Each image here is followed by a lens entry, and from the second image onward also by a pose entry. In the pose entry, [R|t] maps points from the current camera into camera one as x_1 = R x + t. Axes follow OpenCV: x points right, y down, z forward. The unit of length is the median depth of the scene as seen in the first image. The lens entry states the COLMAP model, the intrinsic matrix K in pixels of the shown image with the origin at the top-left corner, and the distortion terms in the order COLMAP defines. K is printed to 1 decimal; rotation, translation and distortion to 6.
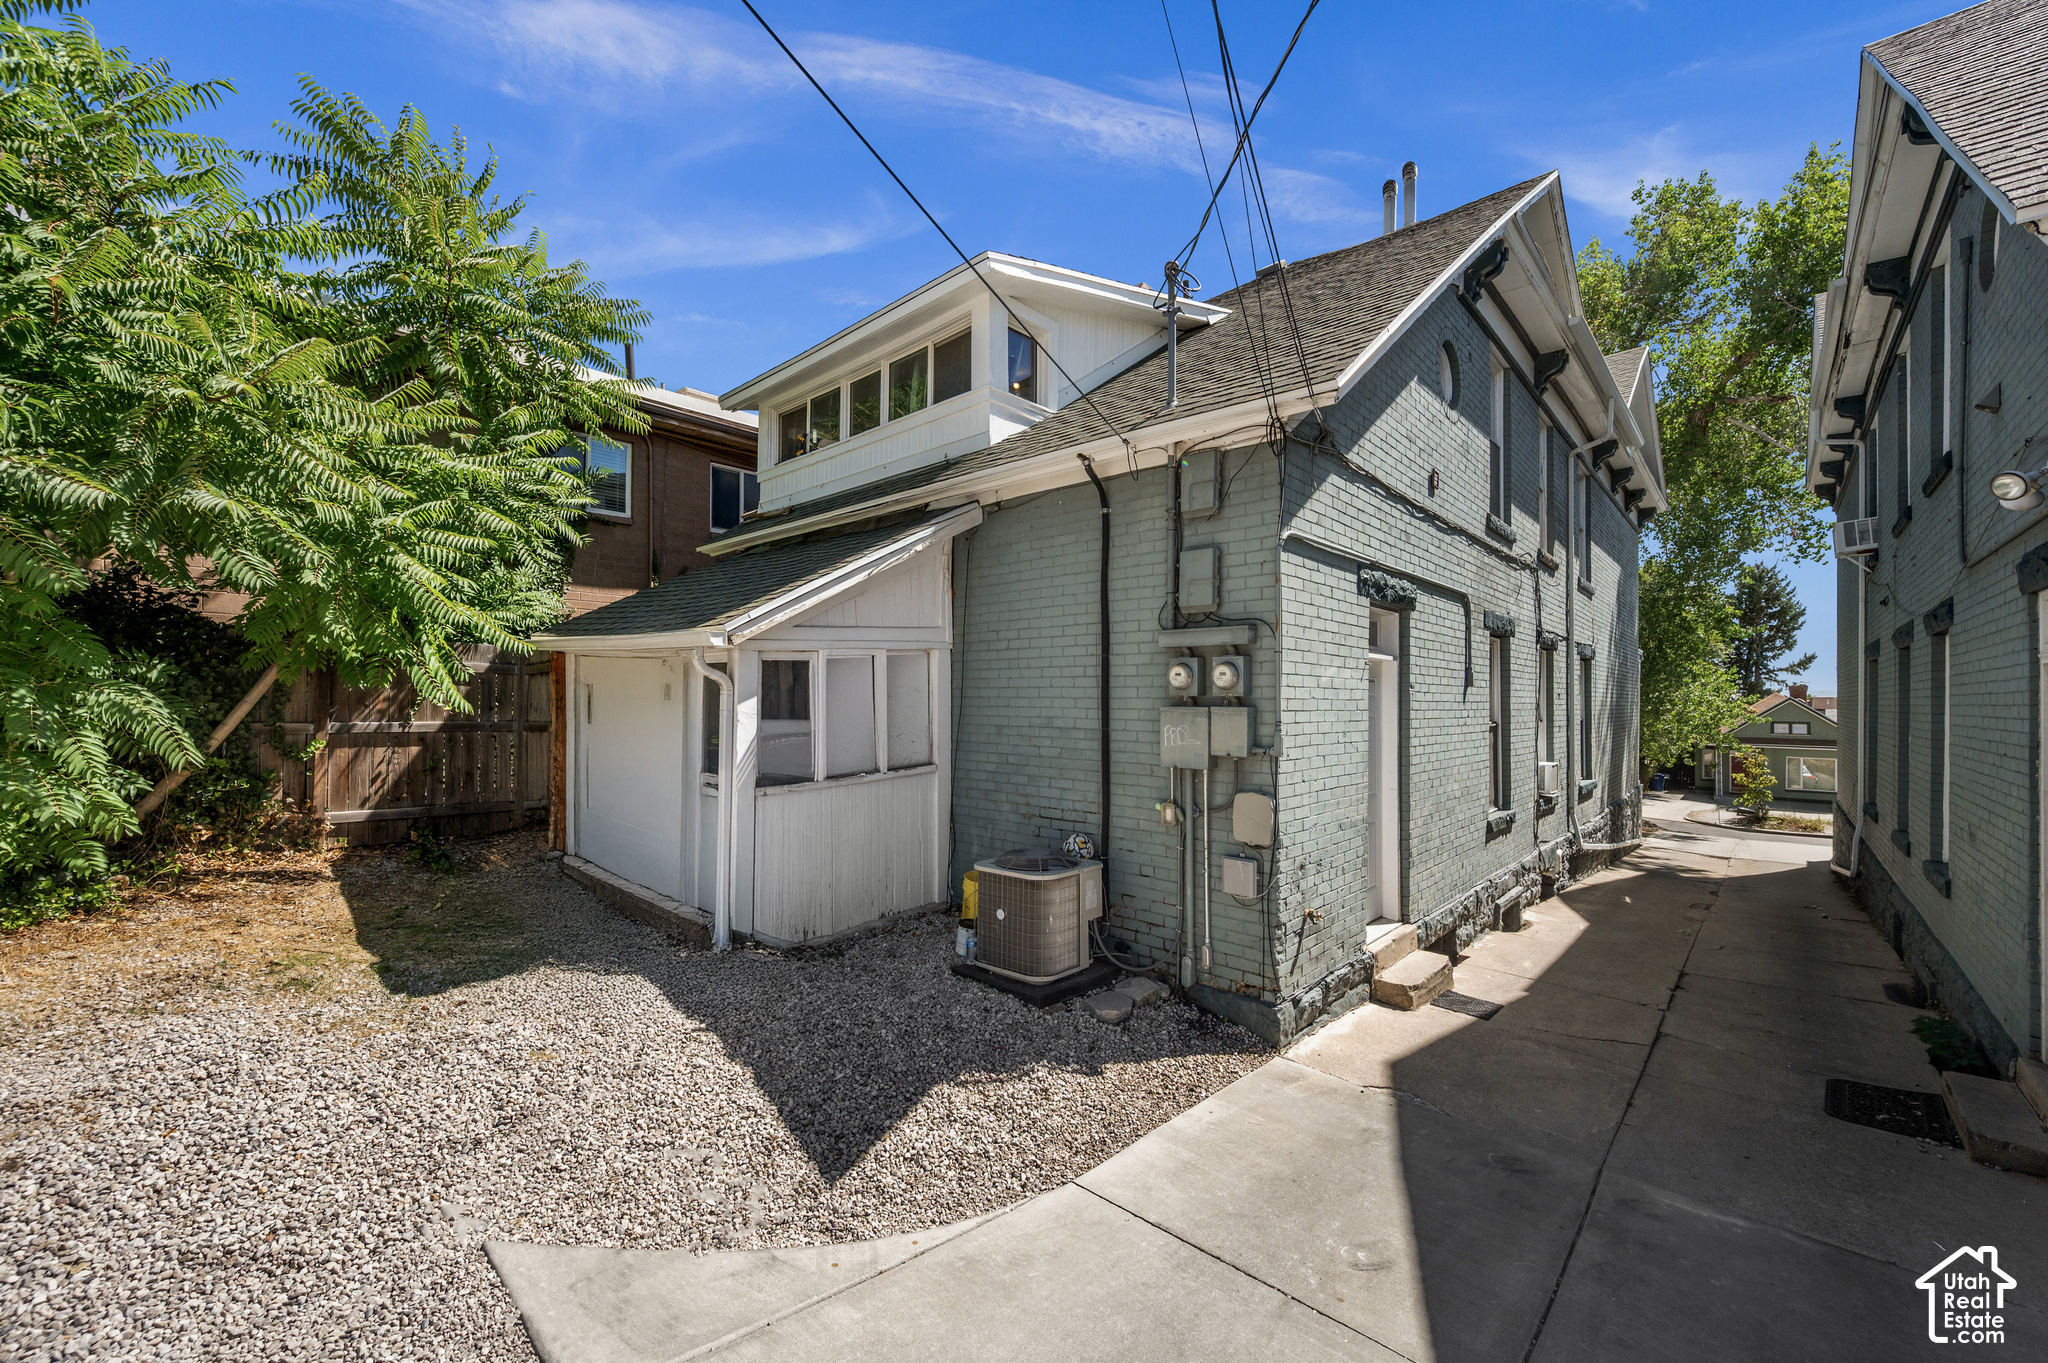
lens RADIAL K [[805.6, 0, 1027.8], [0, 805.6, 695.8], [0, 0, 1]] dist [0.000676, 0.000287]
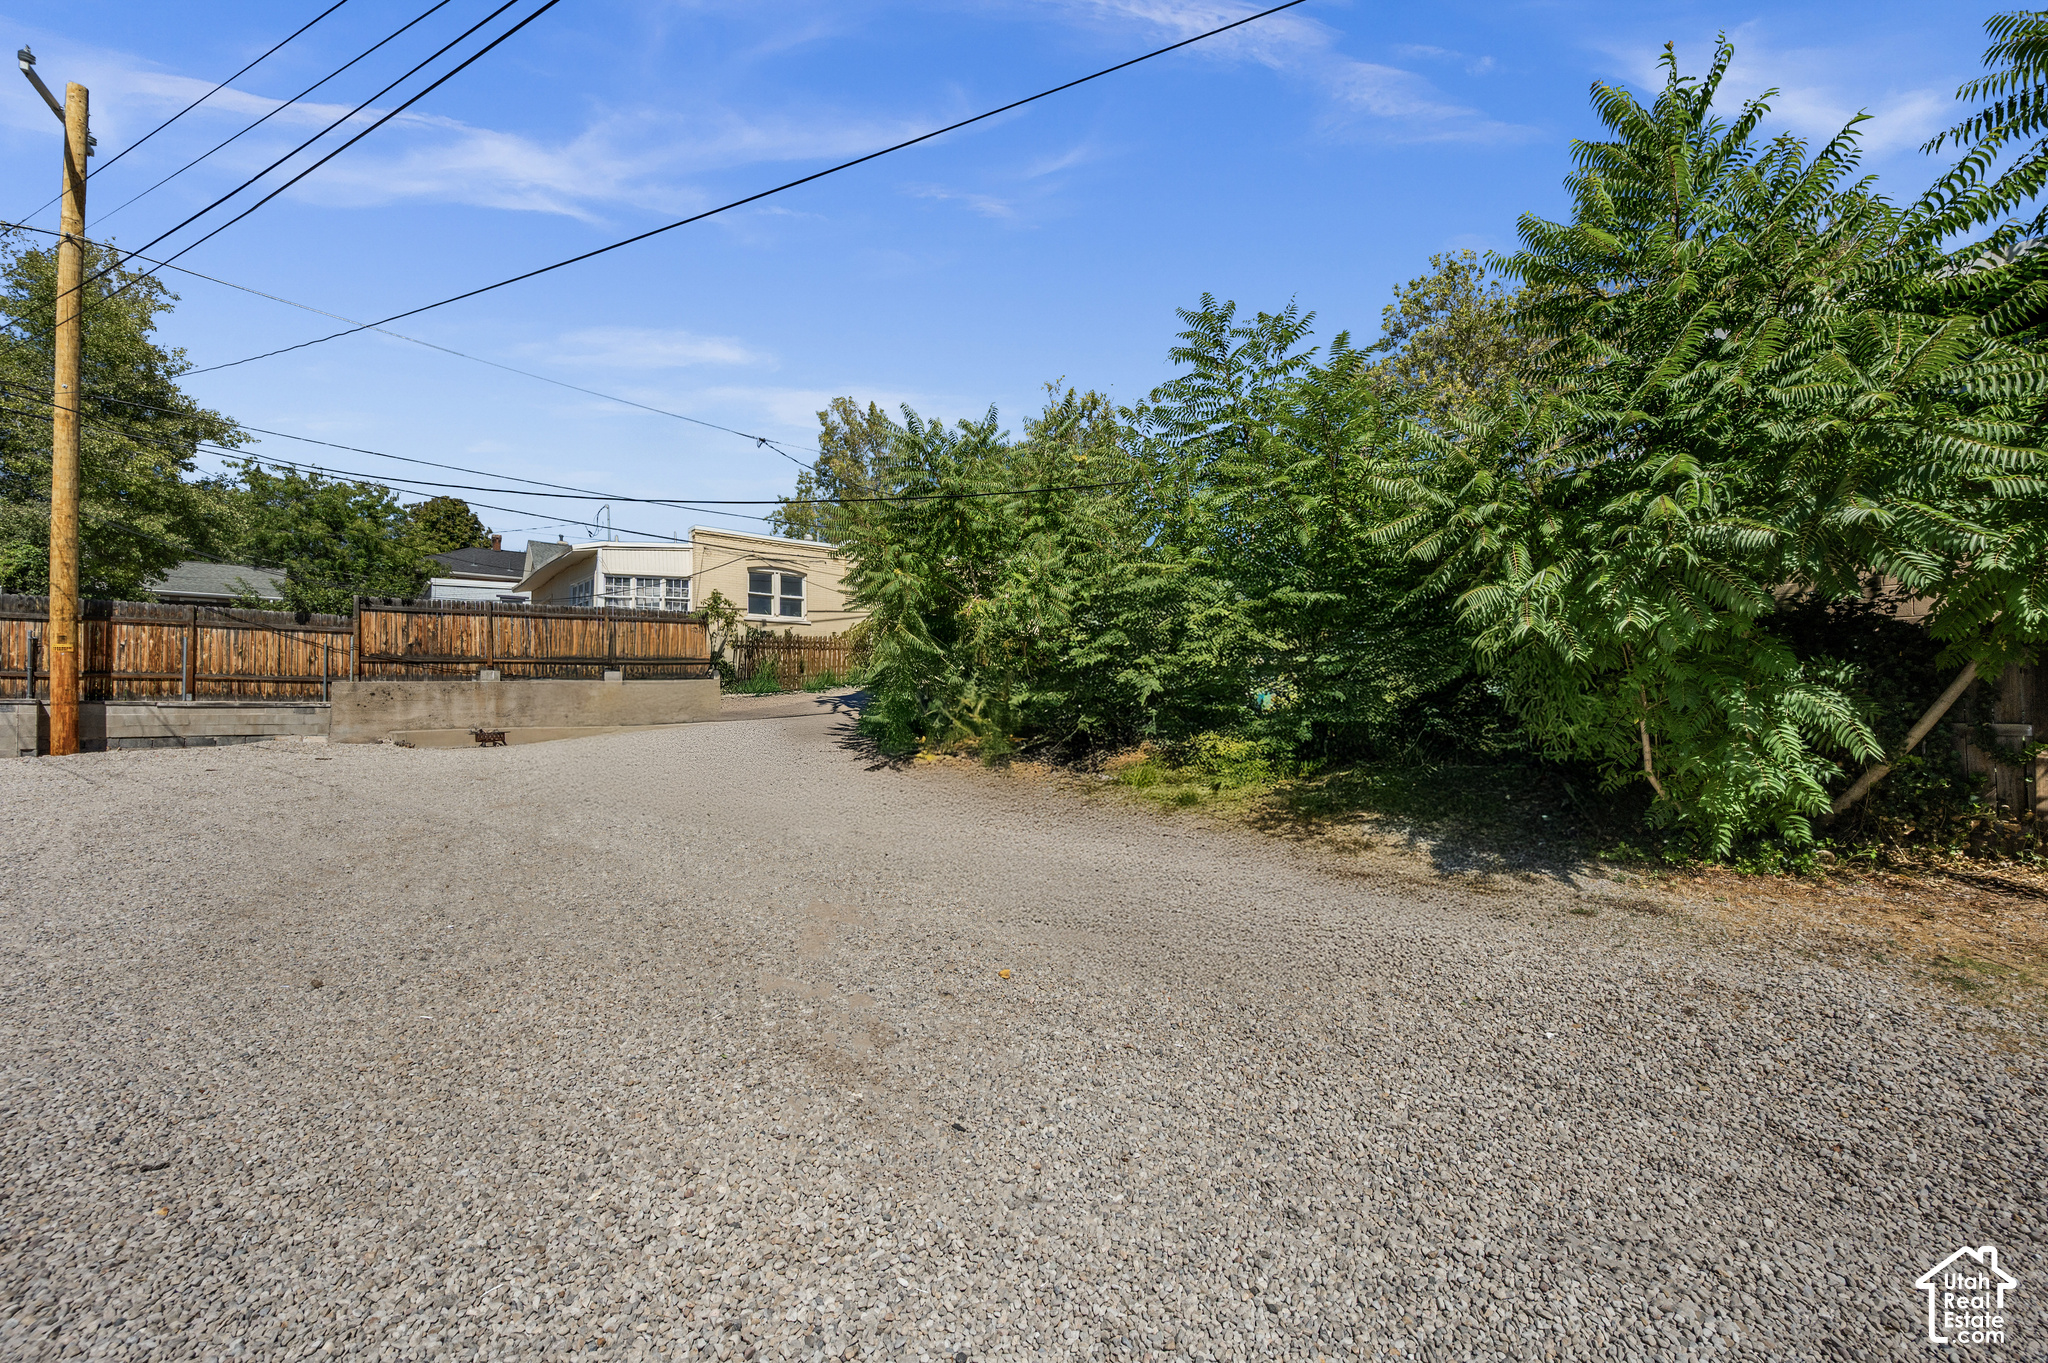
lens RADIAL K [[805.6, 0, 1027.8], [0, 805.6, 695.8], [0, 0, 1]] dist [0.000676, 0.000287]
pose [[-0.118711, -0.029927, -0.992478, 0.186961], [0.011497, 0.999437, -0.031512, 0.025087], [0.992862, -0.015152, -0.118300, 0.000163]]
